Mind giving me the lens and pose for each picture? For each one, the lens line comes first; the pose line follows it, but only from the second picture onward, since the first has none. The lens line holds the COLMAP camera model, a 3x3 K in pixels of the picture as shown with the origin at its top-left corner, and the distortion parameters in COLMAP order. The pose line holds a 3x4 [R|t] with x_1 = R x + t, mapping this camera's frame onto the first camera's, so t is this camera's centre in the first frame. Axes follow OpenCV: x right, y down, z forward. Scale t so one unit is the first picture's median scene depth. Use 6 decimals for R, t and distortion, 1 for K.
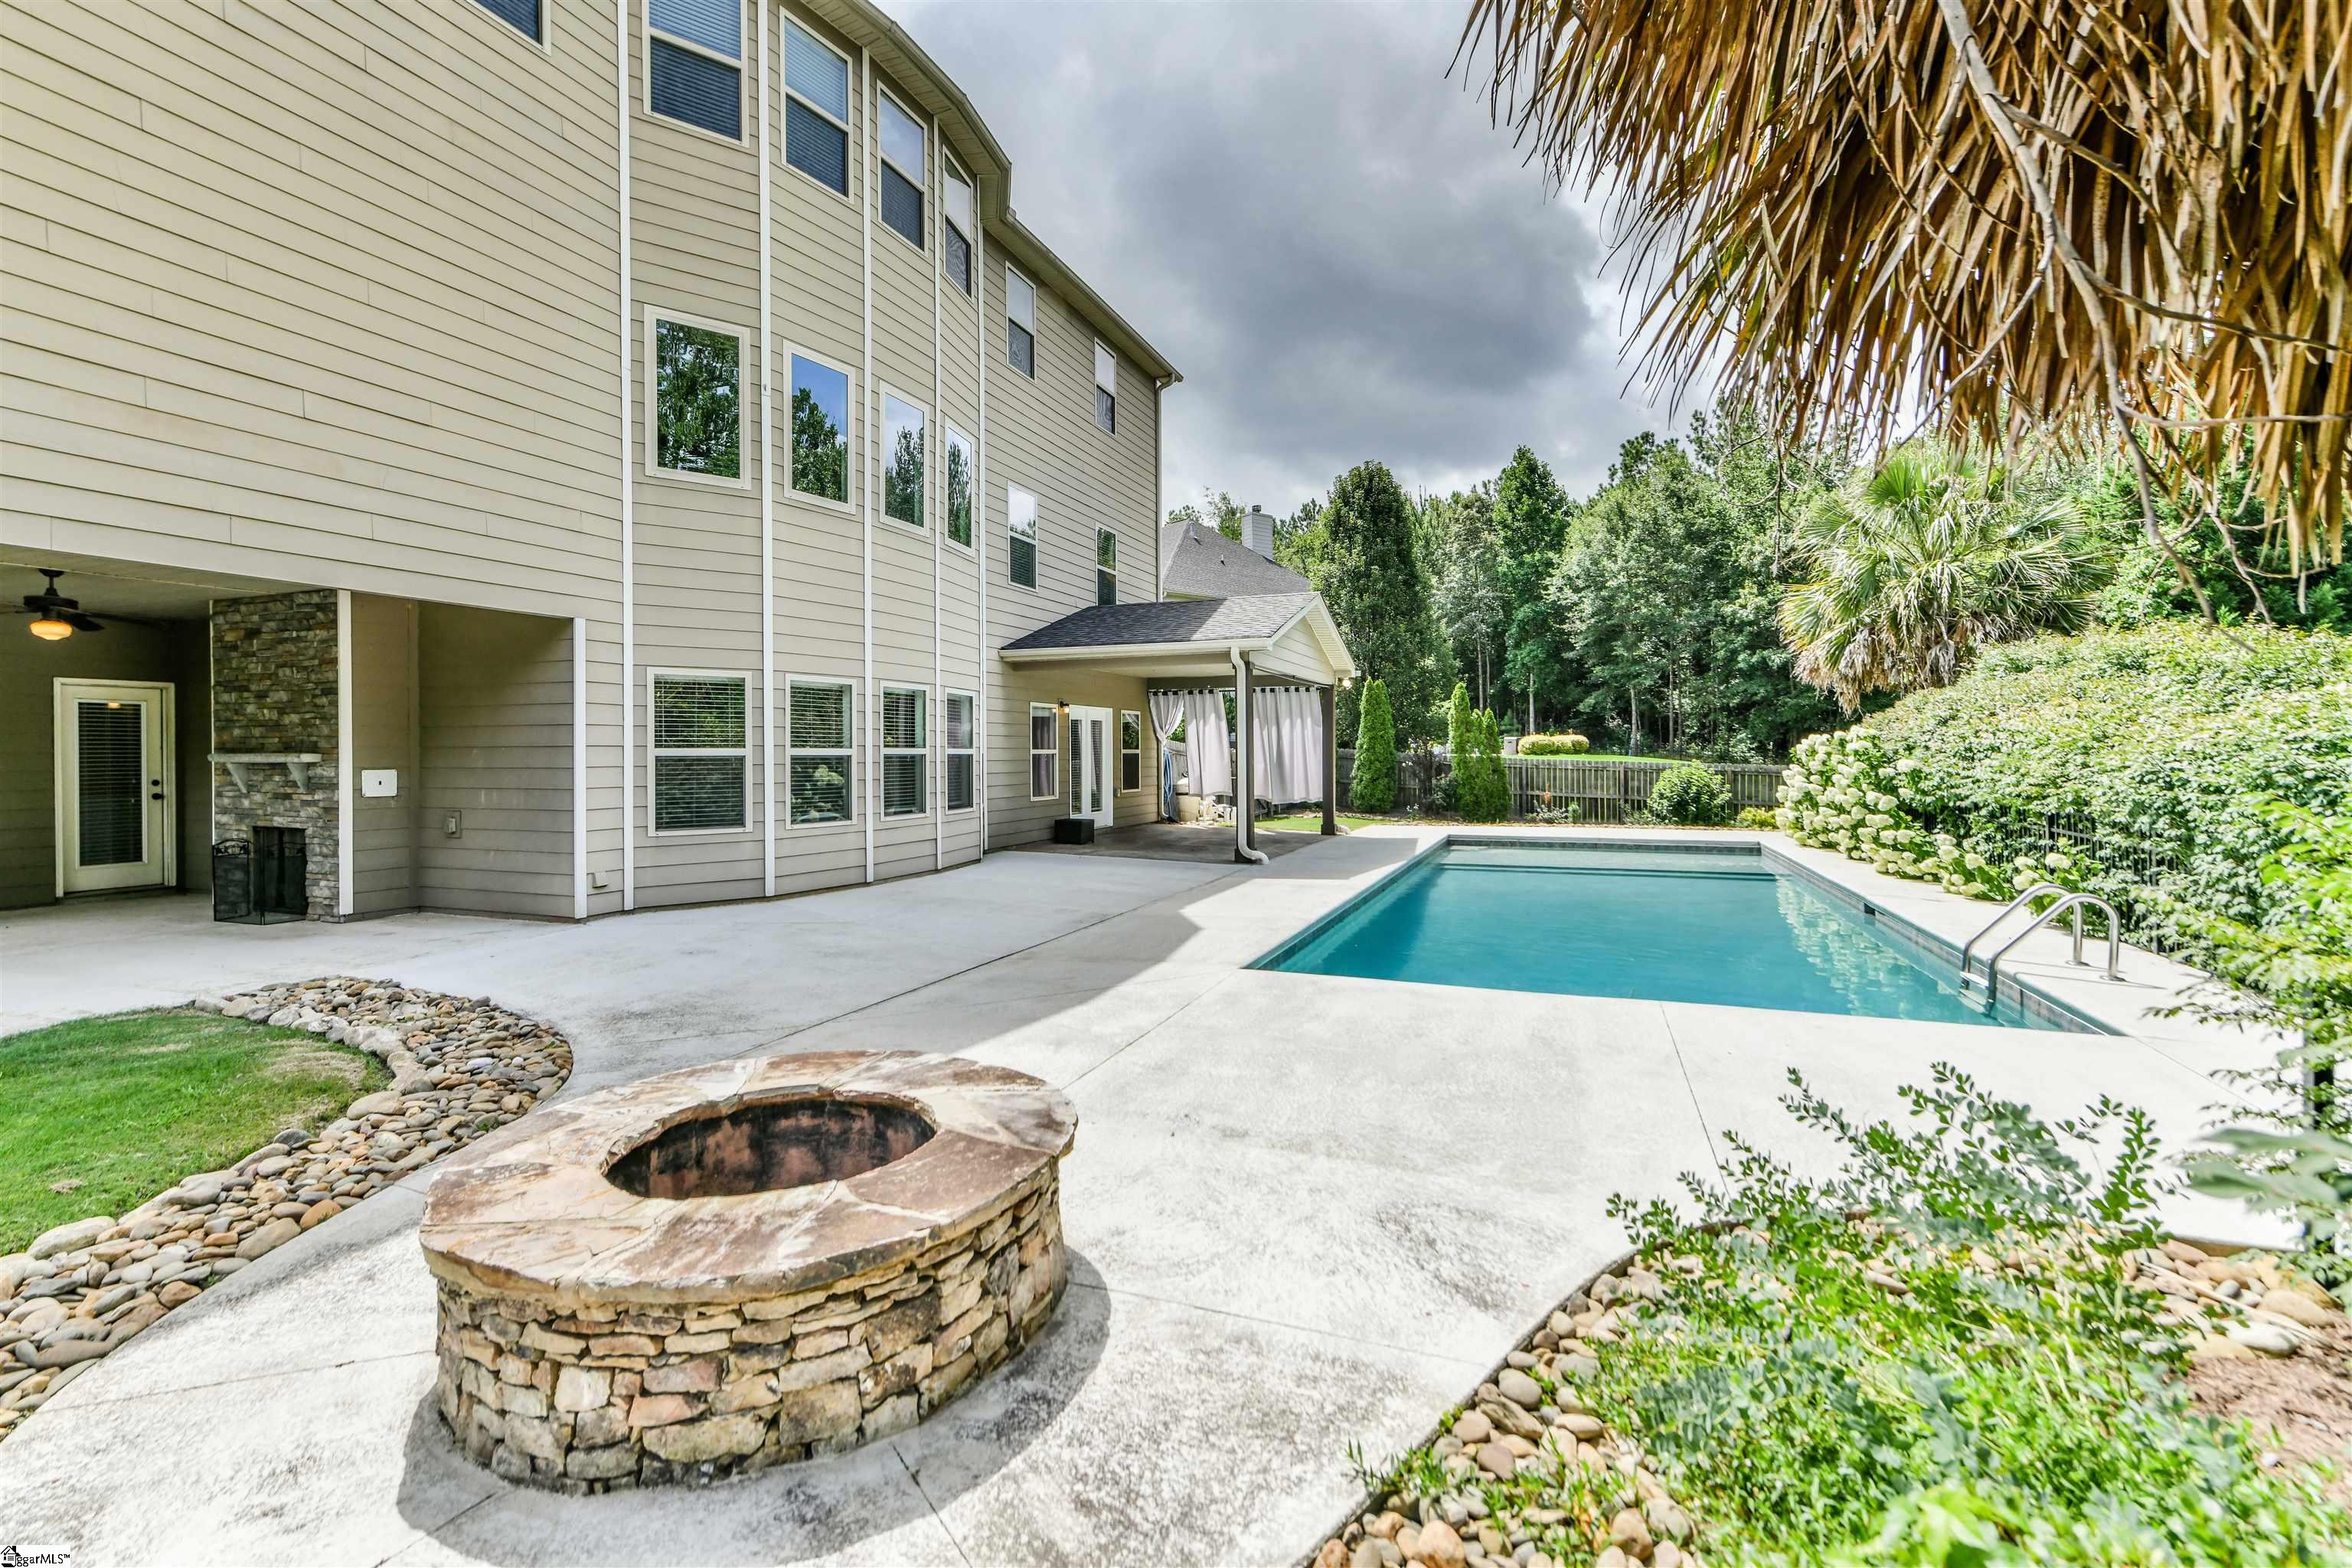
lens RADIAL K [[1052.8, 0, 1132.6], [0, 1052.8, 755.8], [0, 0, 1]] dist [0.010771, 0.000533]
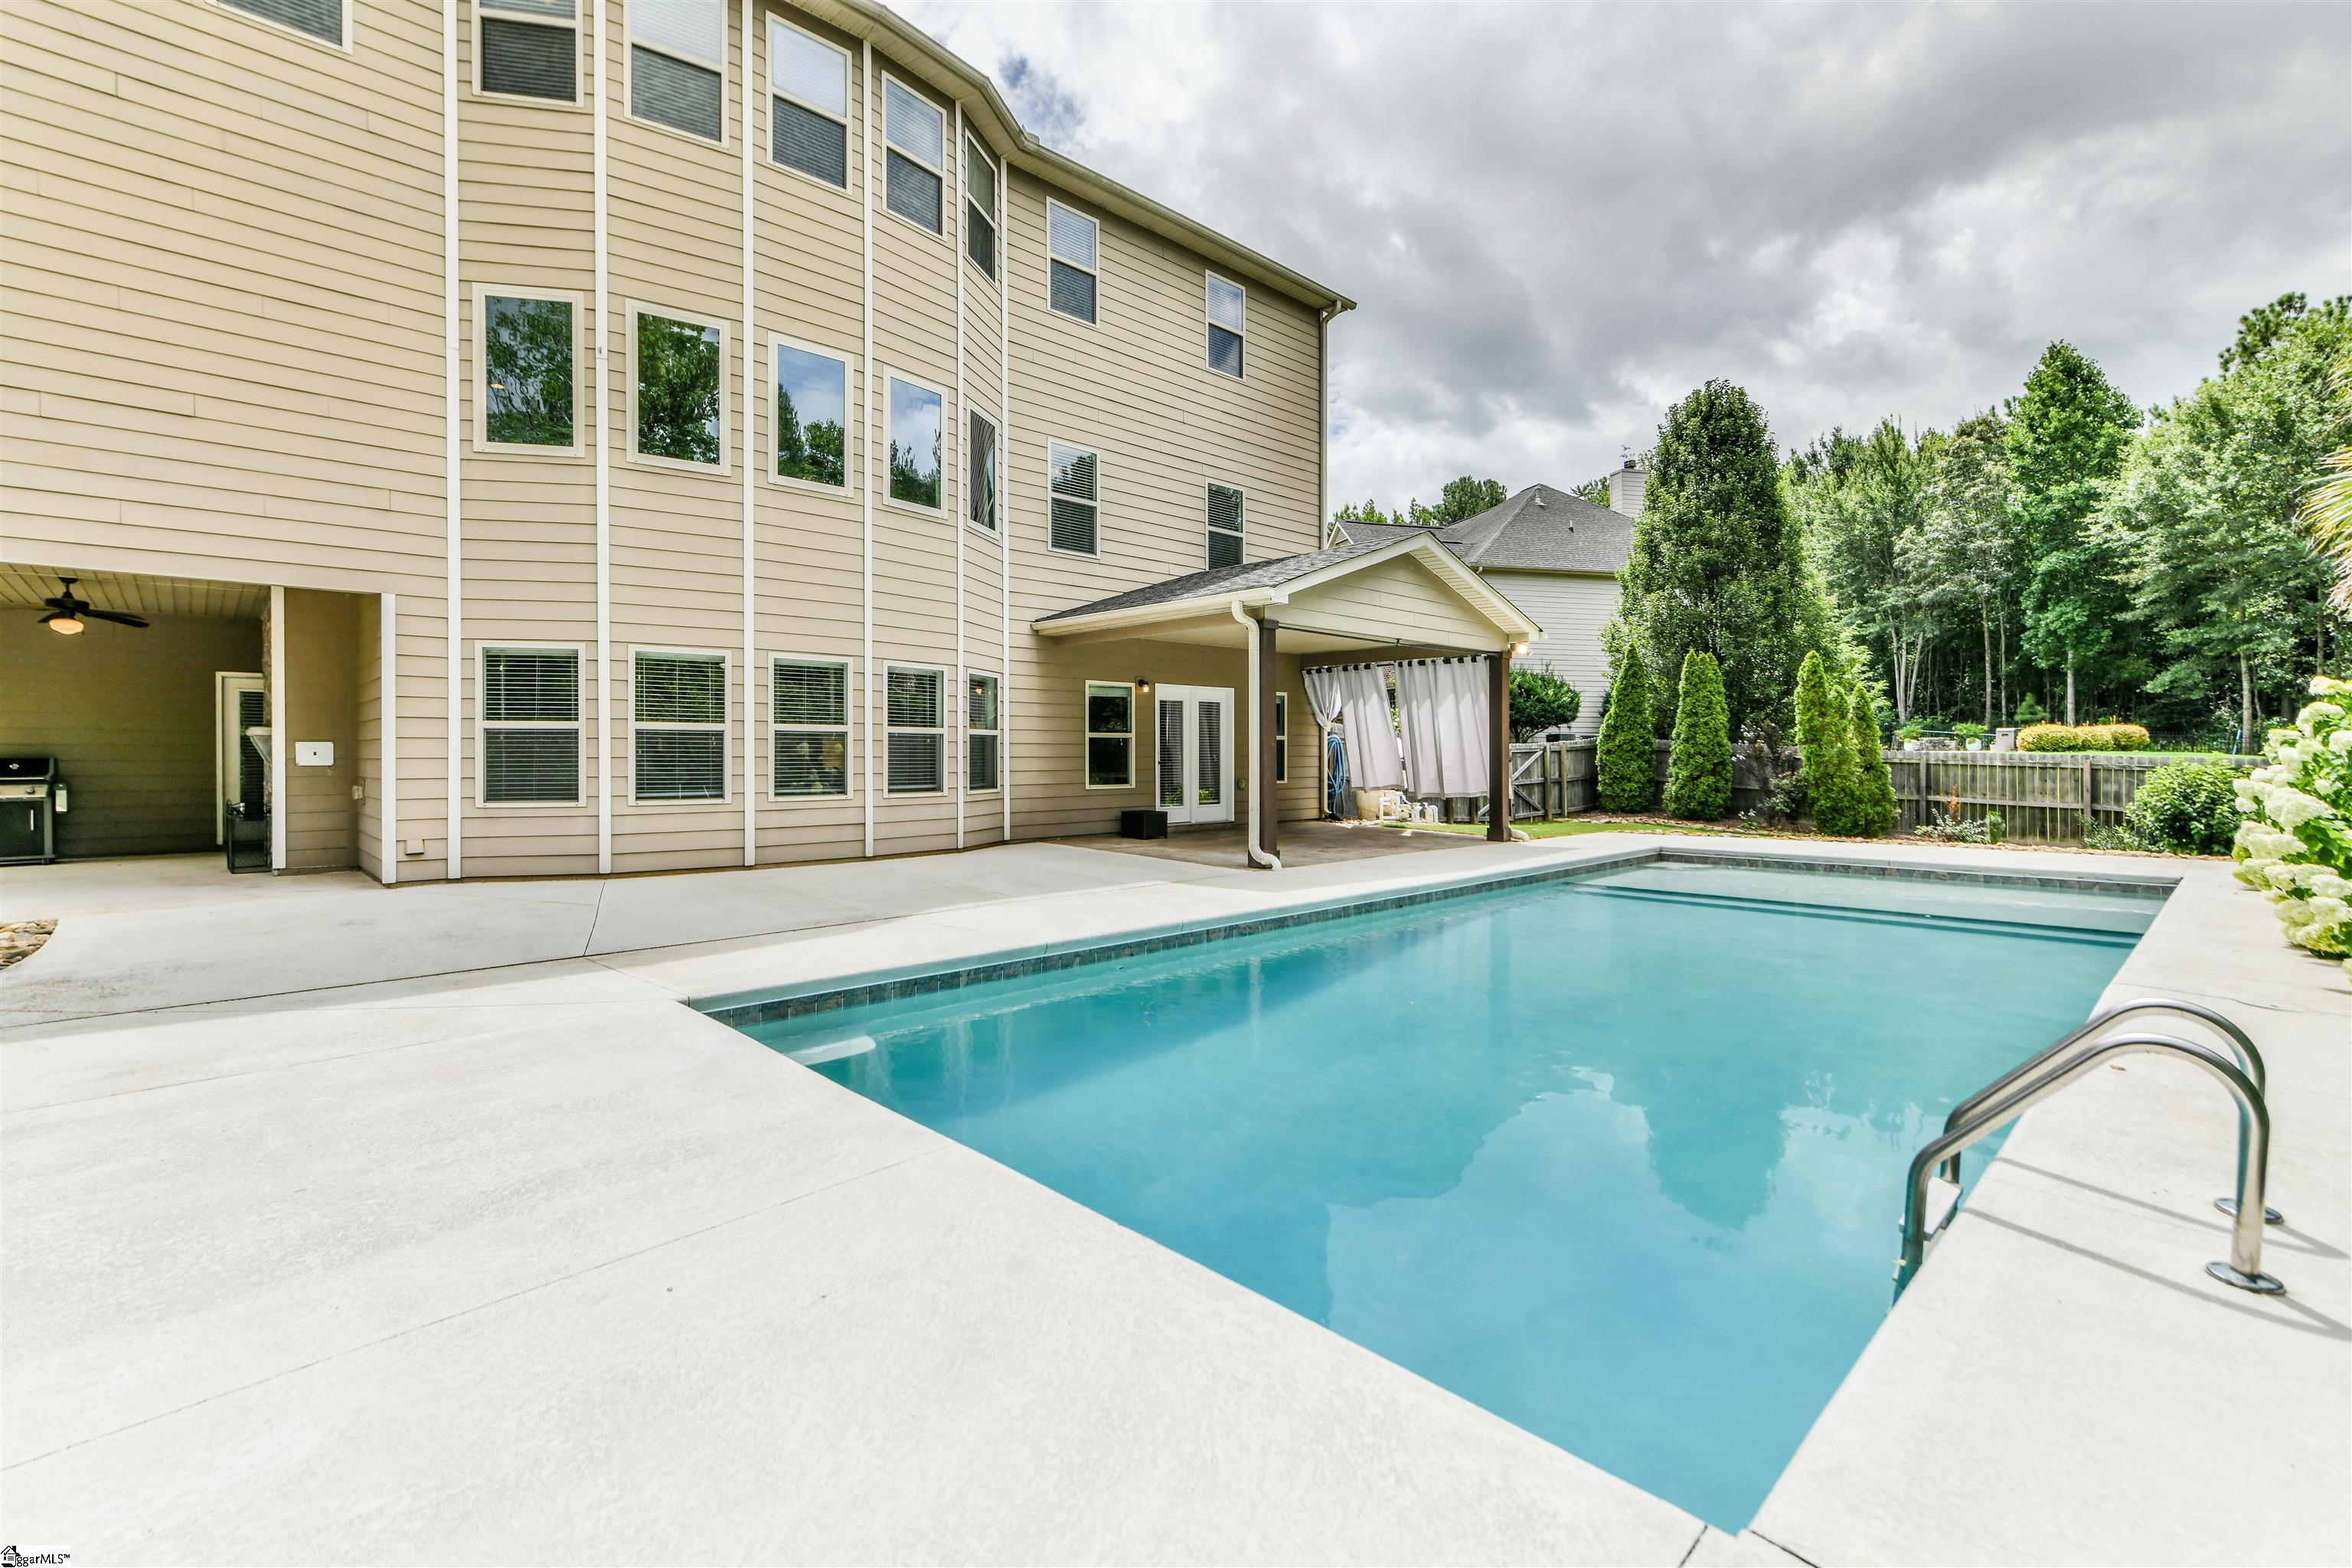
lens RADIAL K [[1028.5, 0, 1131.1], [0, 1028.5, 760.7], [0, 0, 1]] dist [0.003935, 0.000486]
pose [[0.908770, 0.006282, -0.417249, 0.359518], [-0.004393, 0.999975, 0.005487, 0.015790], [0.417273, -0.003154, 0.908776, 0.247225]]
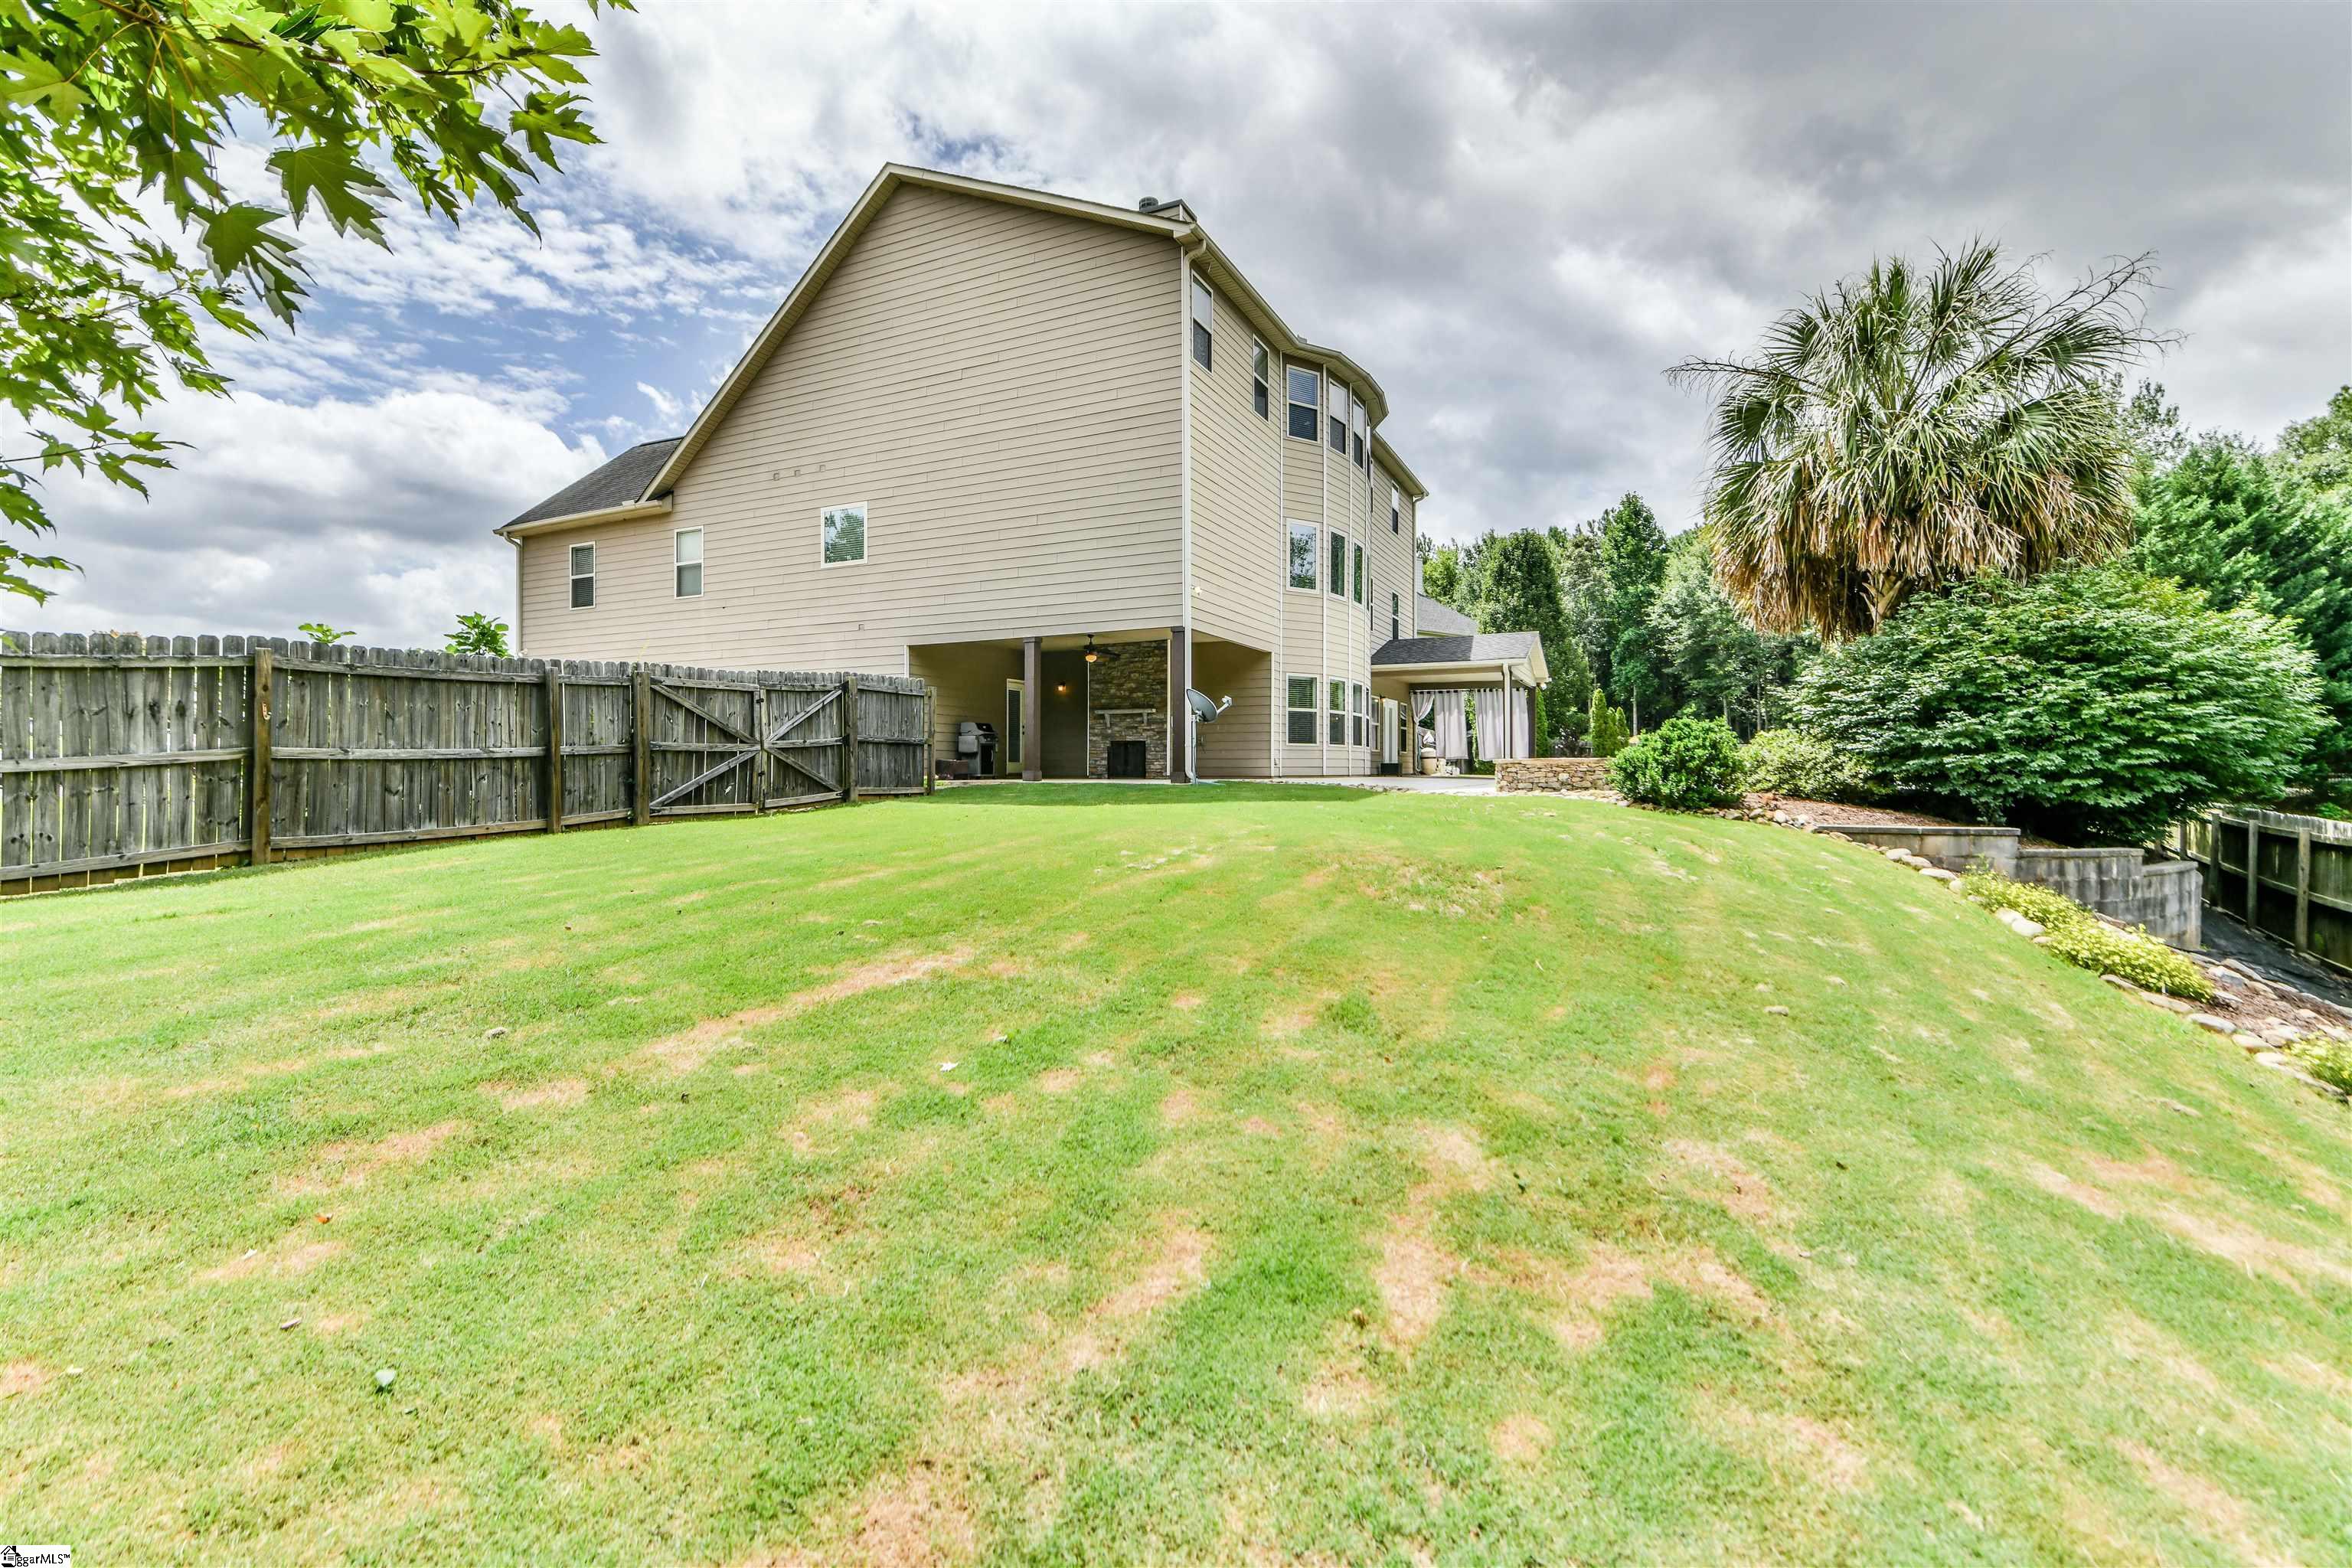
lens RADIAL K [[1028.5, 0, 1131.1], [0, 1028.5, 760.7], [0, 0, 1]] dist [0.003935, 0.000486]
pose [[0.996979, 0.005209, -0.077501, -0.423575], [-0.006027, 0.999929, -0.010316, 0.091525], [0.077442, 0.010752, 0.996939, -0.867938]]
